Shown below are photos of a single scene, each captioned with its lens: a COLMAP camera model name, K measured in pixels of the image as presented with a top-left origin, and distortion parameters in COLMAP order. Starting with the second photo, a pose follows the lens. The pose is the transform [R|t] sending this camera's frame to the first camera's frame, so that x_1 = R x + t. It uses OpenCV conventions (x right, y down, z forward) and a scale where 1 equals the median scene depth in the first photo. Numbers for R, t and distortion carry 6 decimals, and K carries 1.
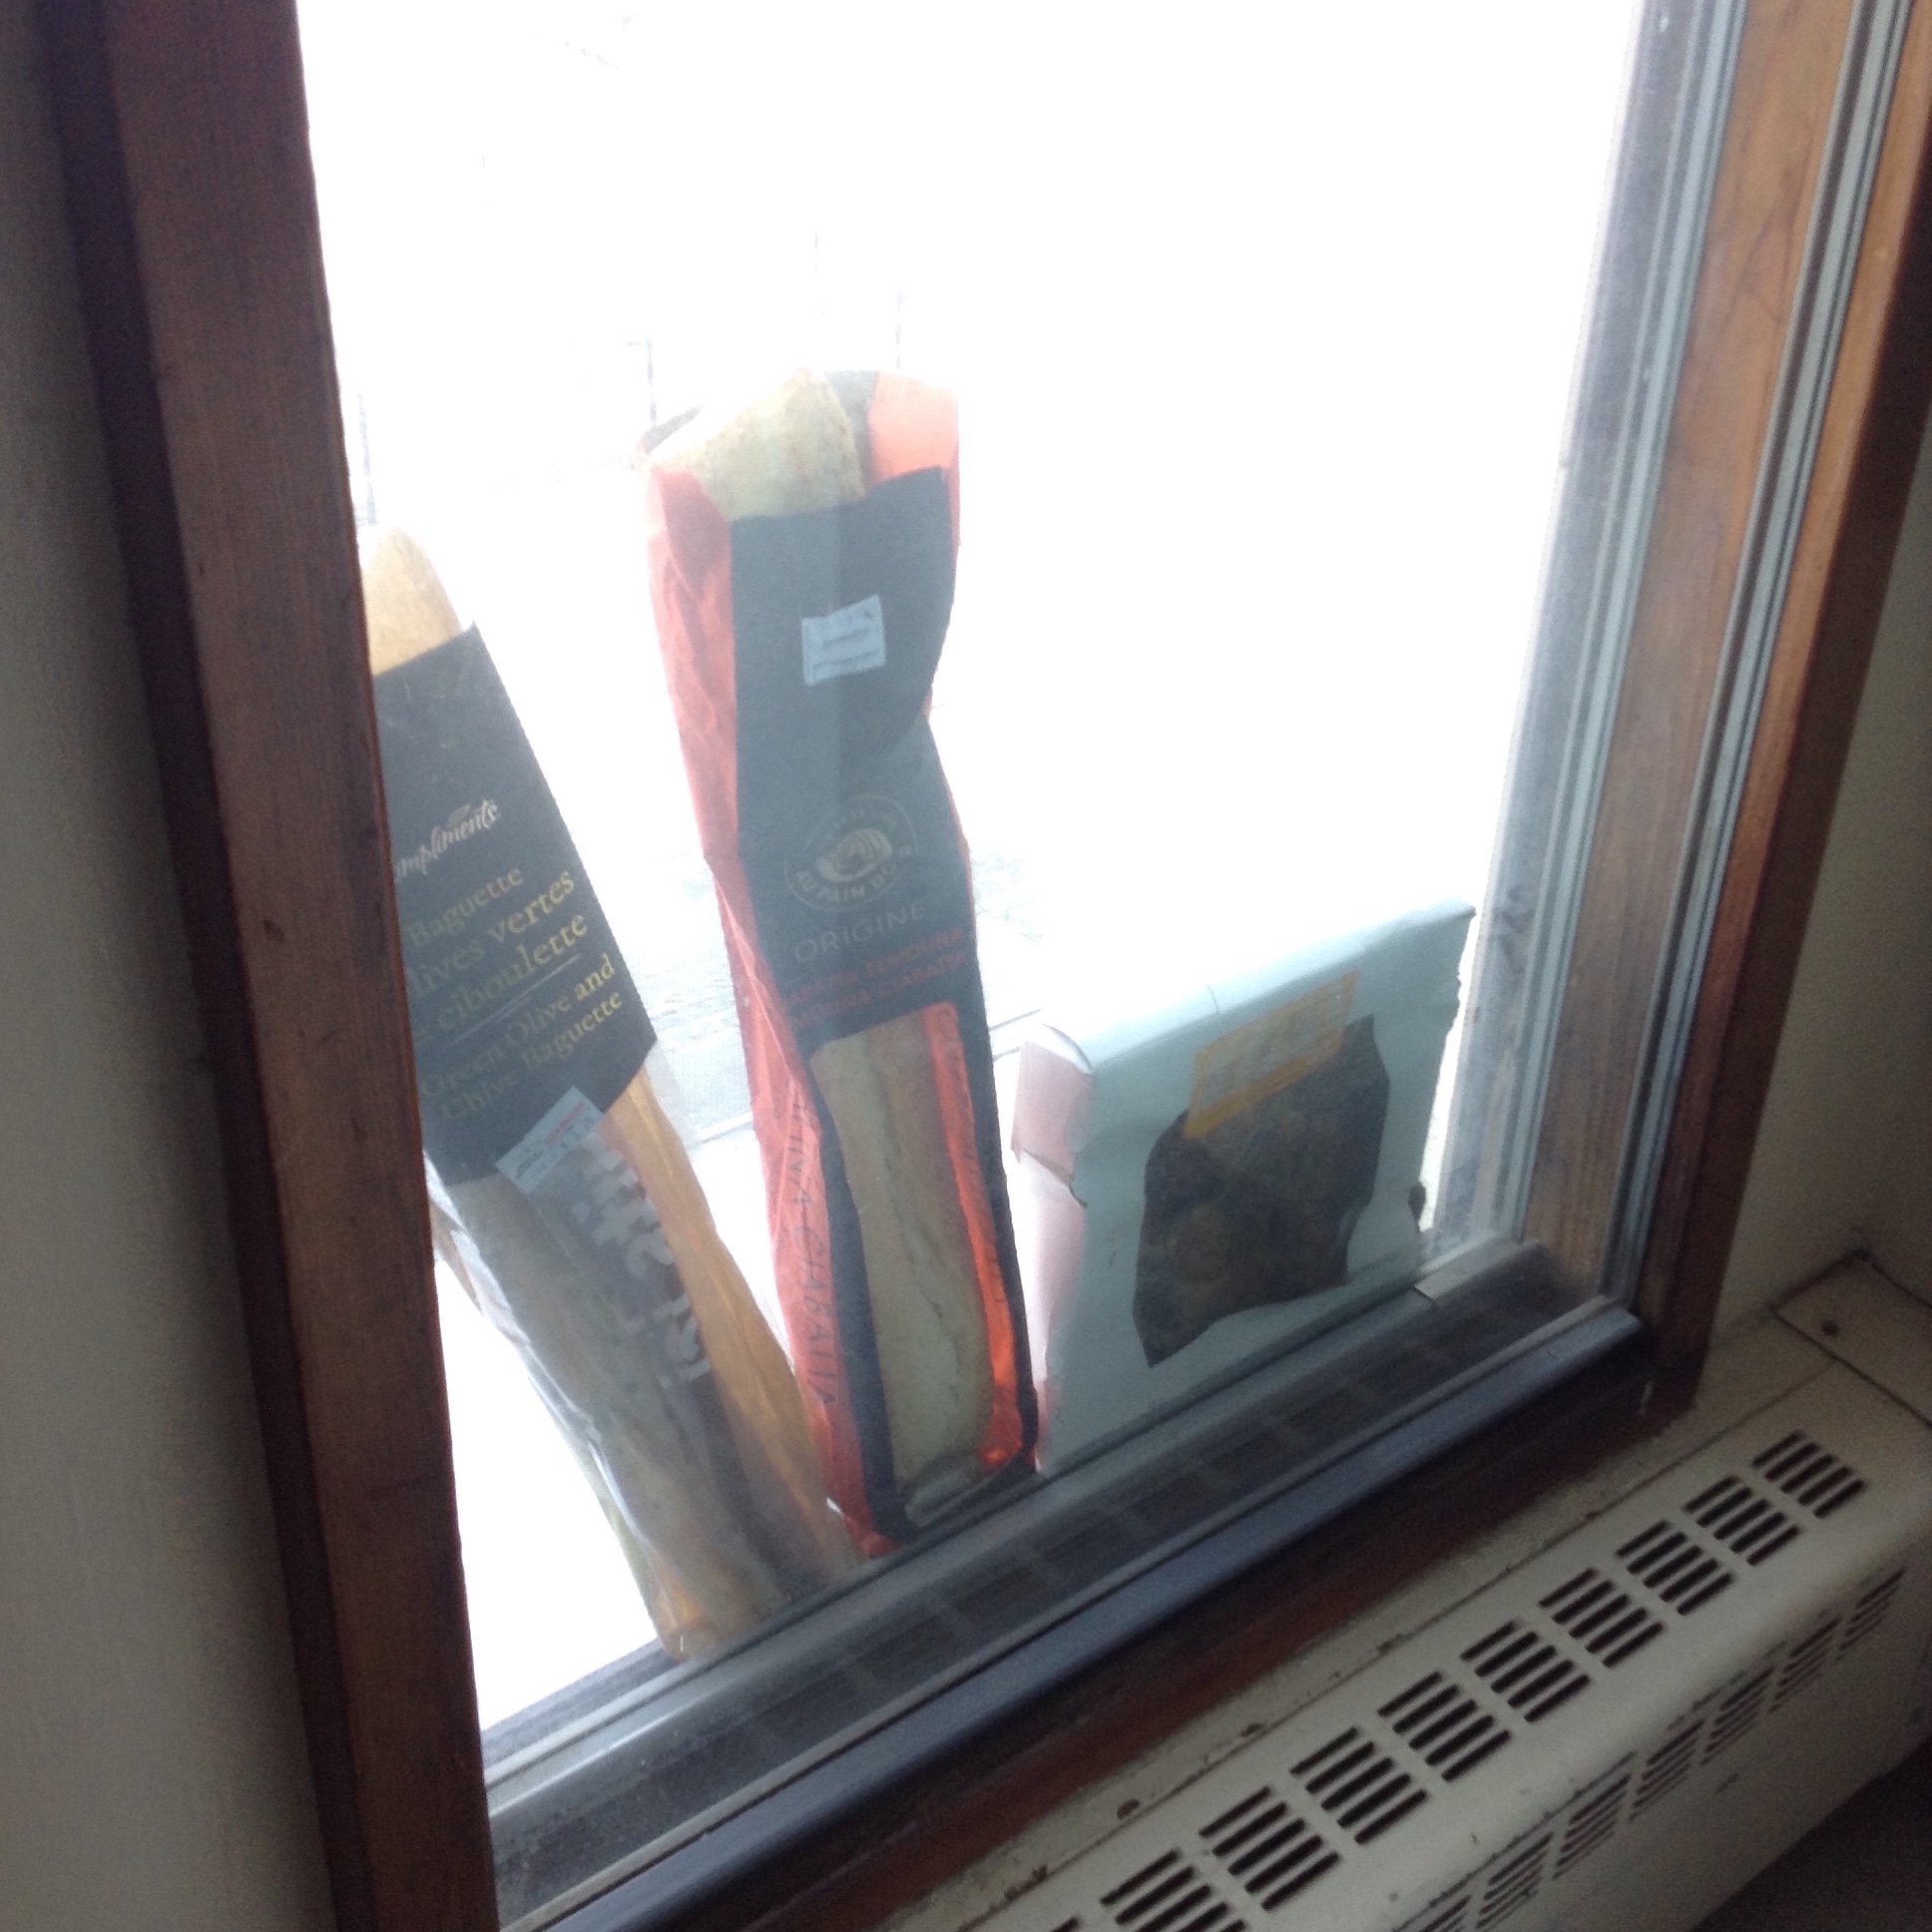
lens RADIAL K [[2327.7, 0, 967.9], [0, 2327.7, 941.7], [0, 0, 1]] dist [0.157629, -0.335184]
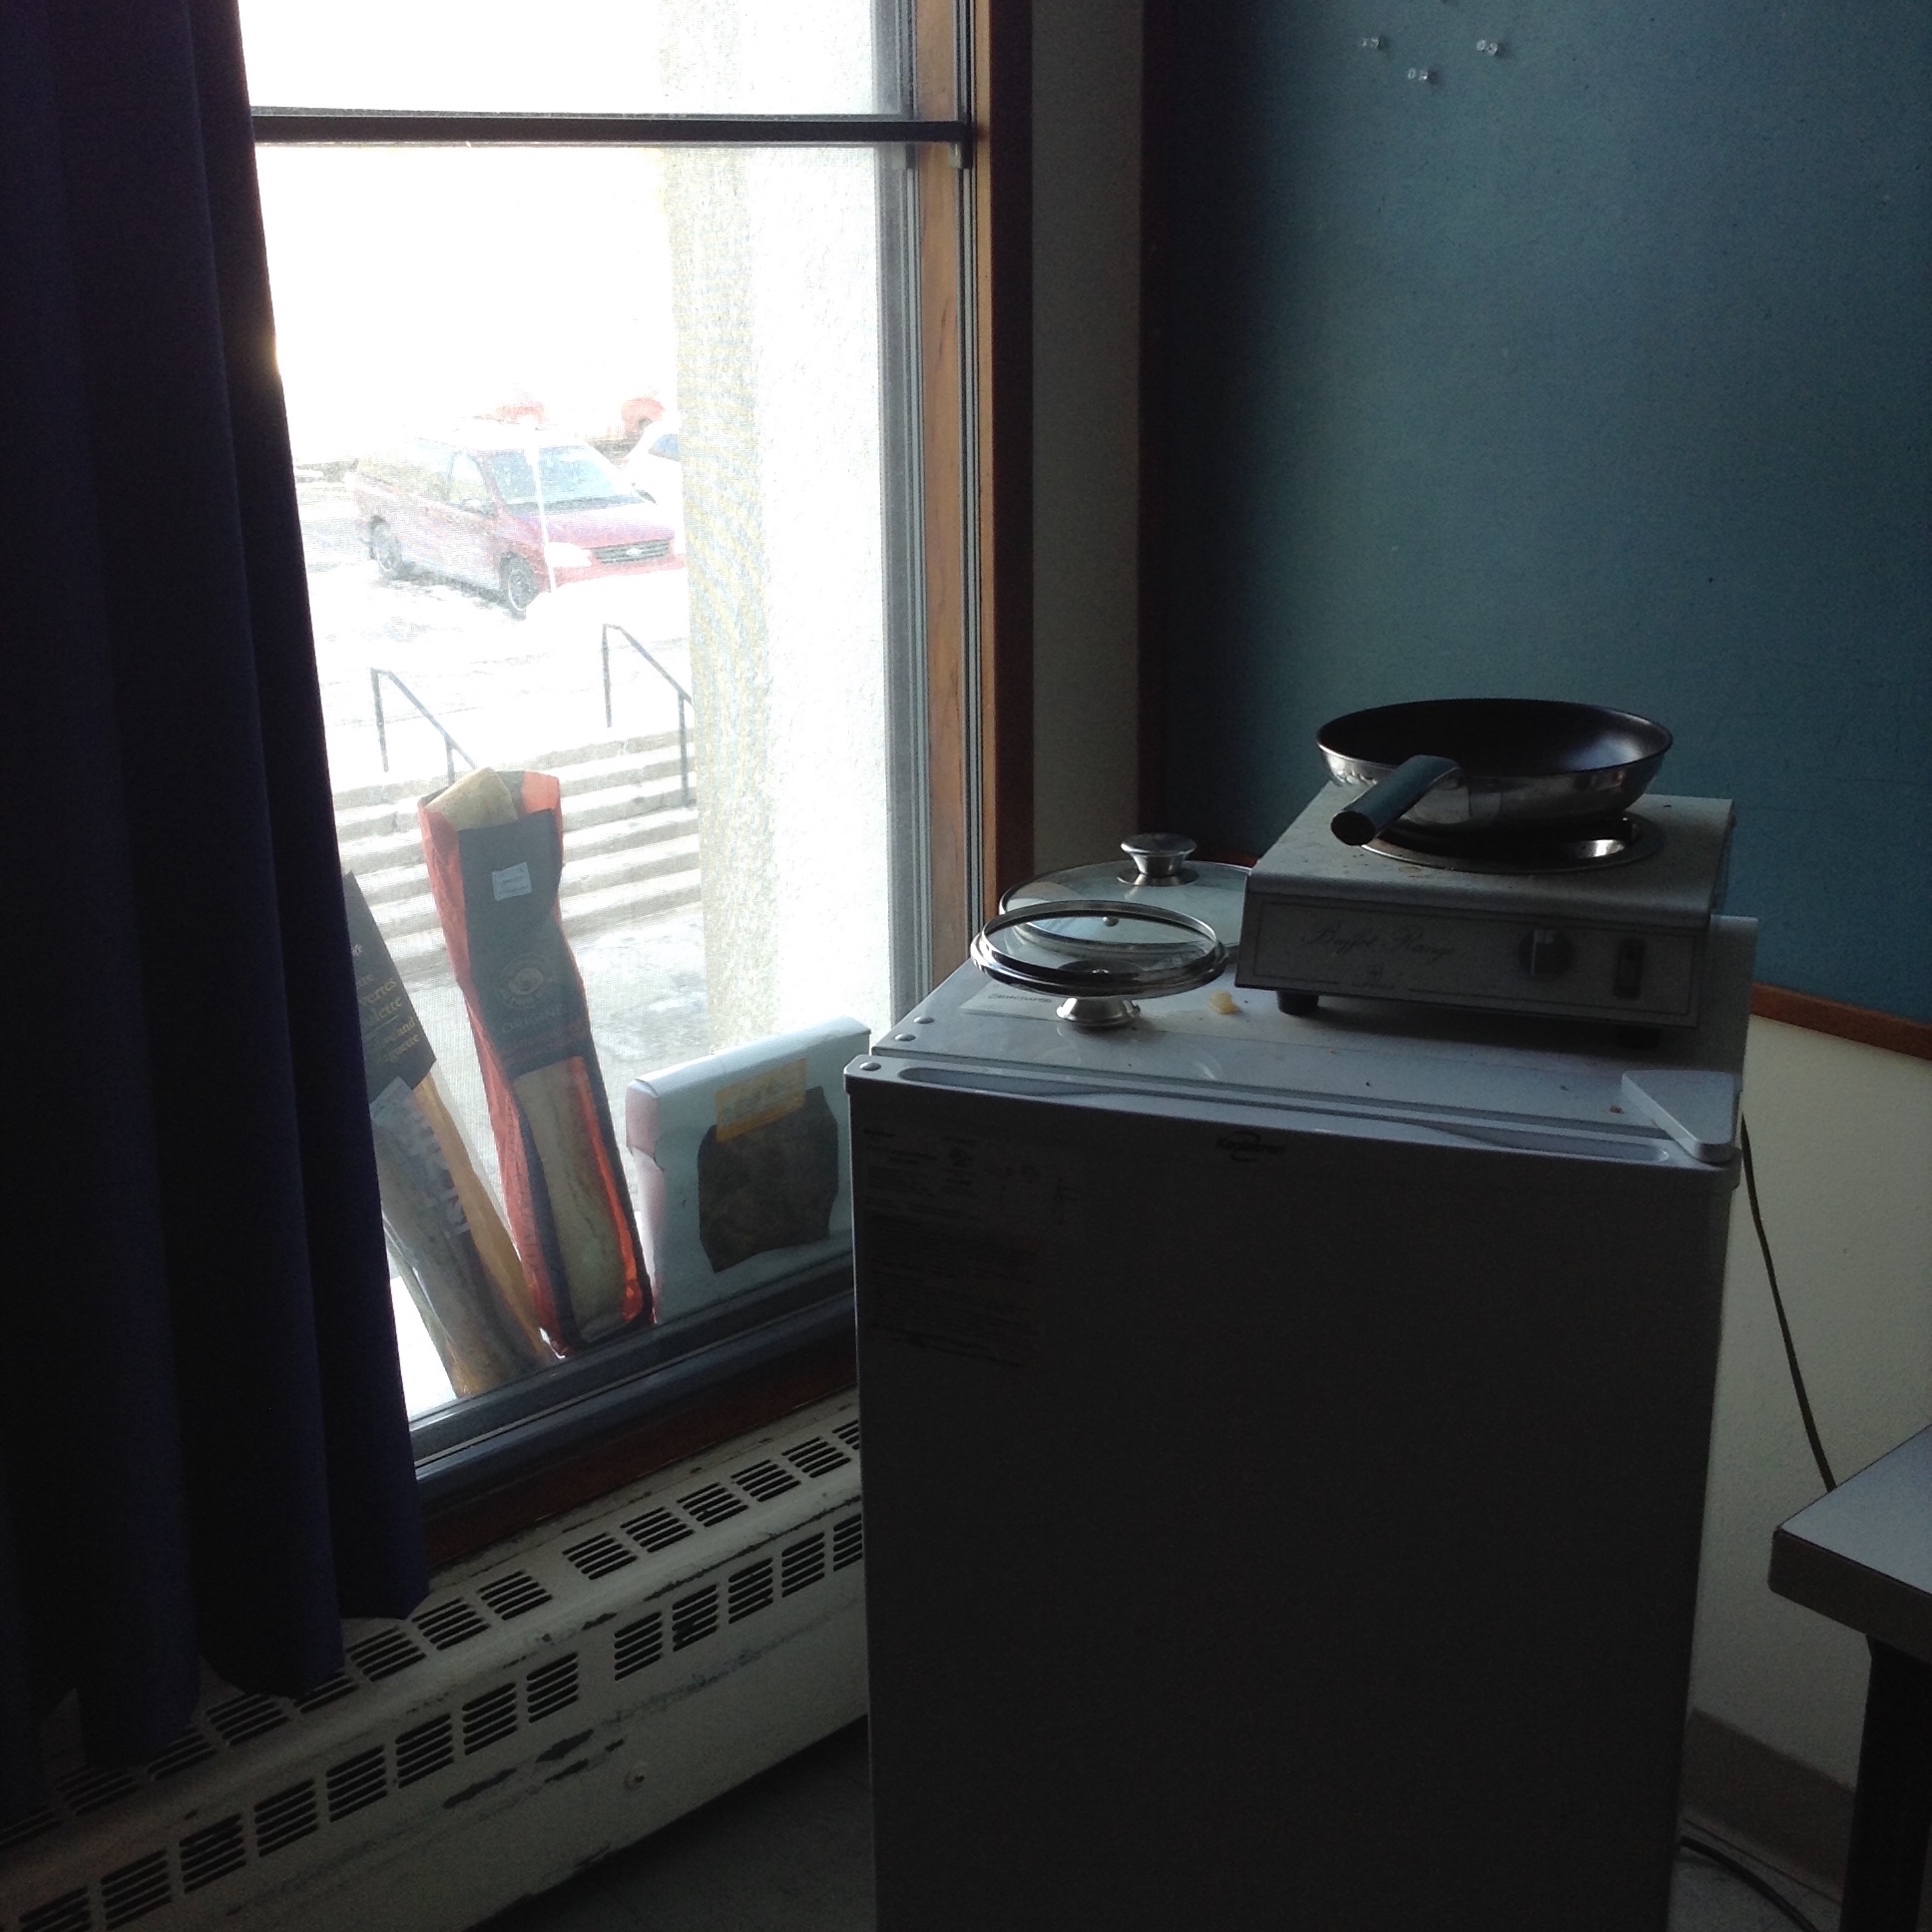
lens RADIAL K [[2327.7, 0, 967.9], [0, 2327.7, 941.7], [0, 0, 1]] dist [0.157629, -0.335184]
pose [[0.996997, -0.059900, 0.049071, 0.244804], [0.068674, 0.976779, -0.202943, 0.377777], [-0.035776, 0.205704, 0.977960, -1.122879]]
